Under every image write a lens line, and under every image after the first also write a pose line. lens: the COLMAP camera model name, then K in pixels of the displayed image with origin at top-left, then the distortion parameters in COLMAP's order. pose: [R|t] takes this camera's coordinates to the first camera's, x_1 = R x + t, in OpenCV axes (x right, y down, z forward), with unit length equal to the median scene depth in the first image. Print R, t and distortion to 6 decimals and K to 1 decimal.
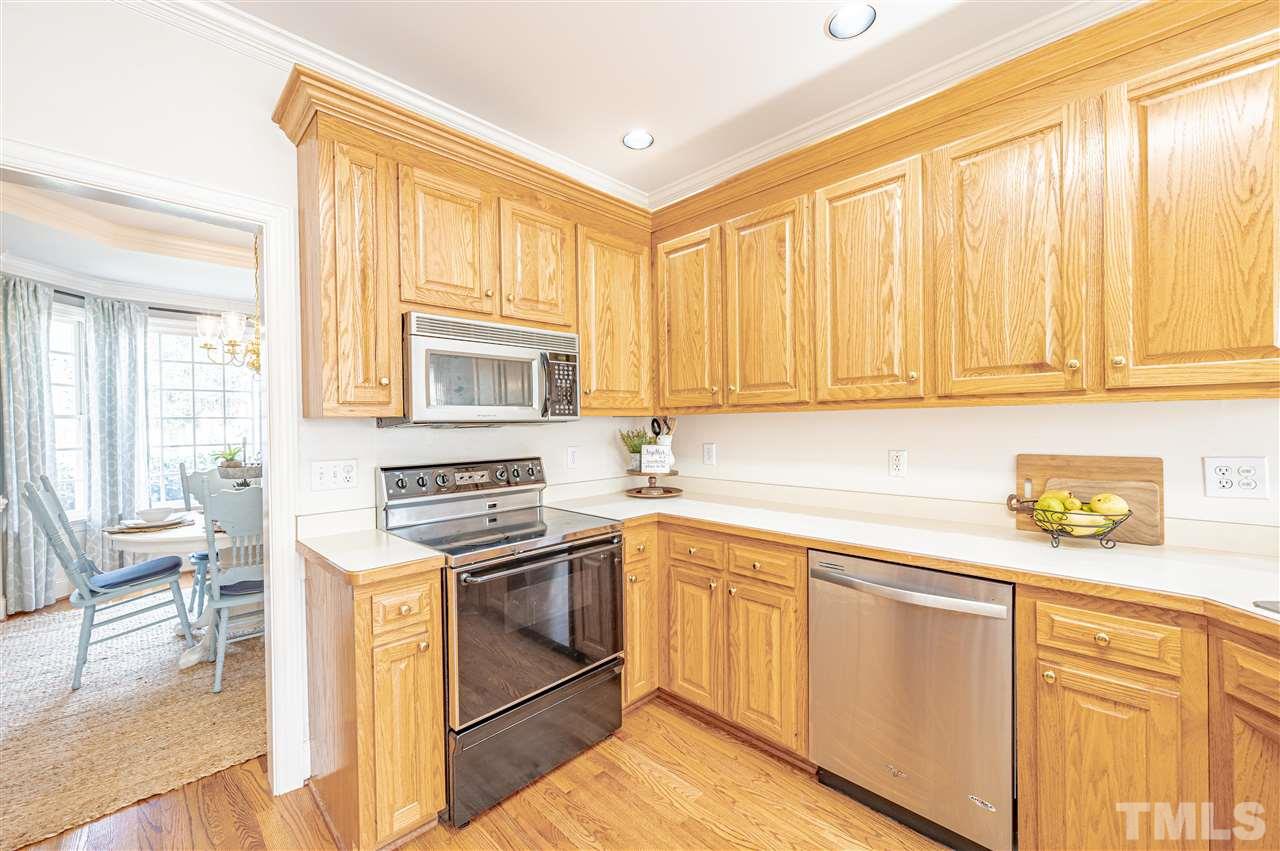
lens RADIAL K [[513.9, 0, 641.5], [0, 513.9, 426.9], [0, 0, 1]] dist [0.002910, 0.000131]
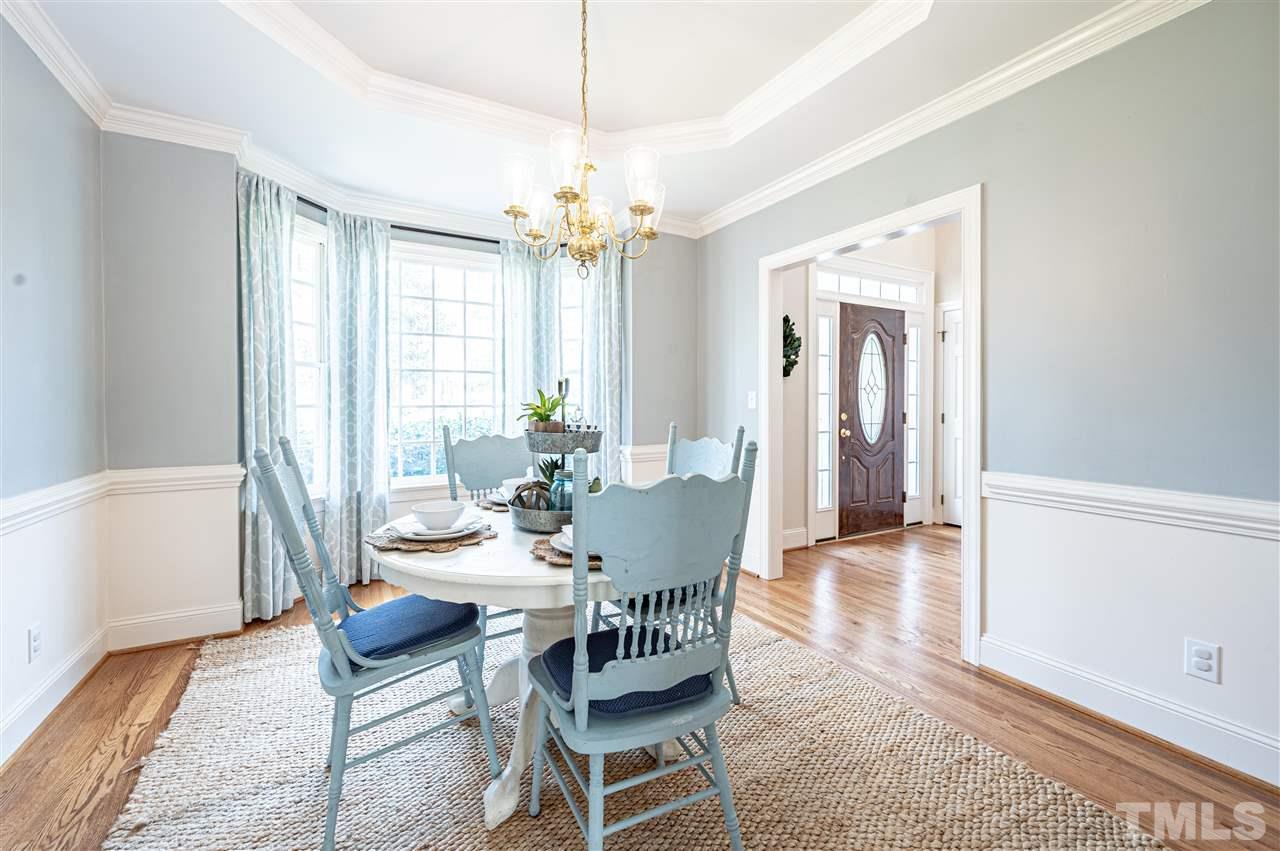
lens RADIAL K [[513.9, 0, 606.0], [0, 513.9, 407.4], [0, 0, 1]] dist [0.002910, 0.000131]
pose [[0.955173, 0.011411, -0.295830, -0.451528], [-0.012289, 0.999924, -0.001109, 0.040285], [0.295794, 0.004695, 0.955240, 0.390679]]
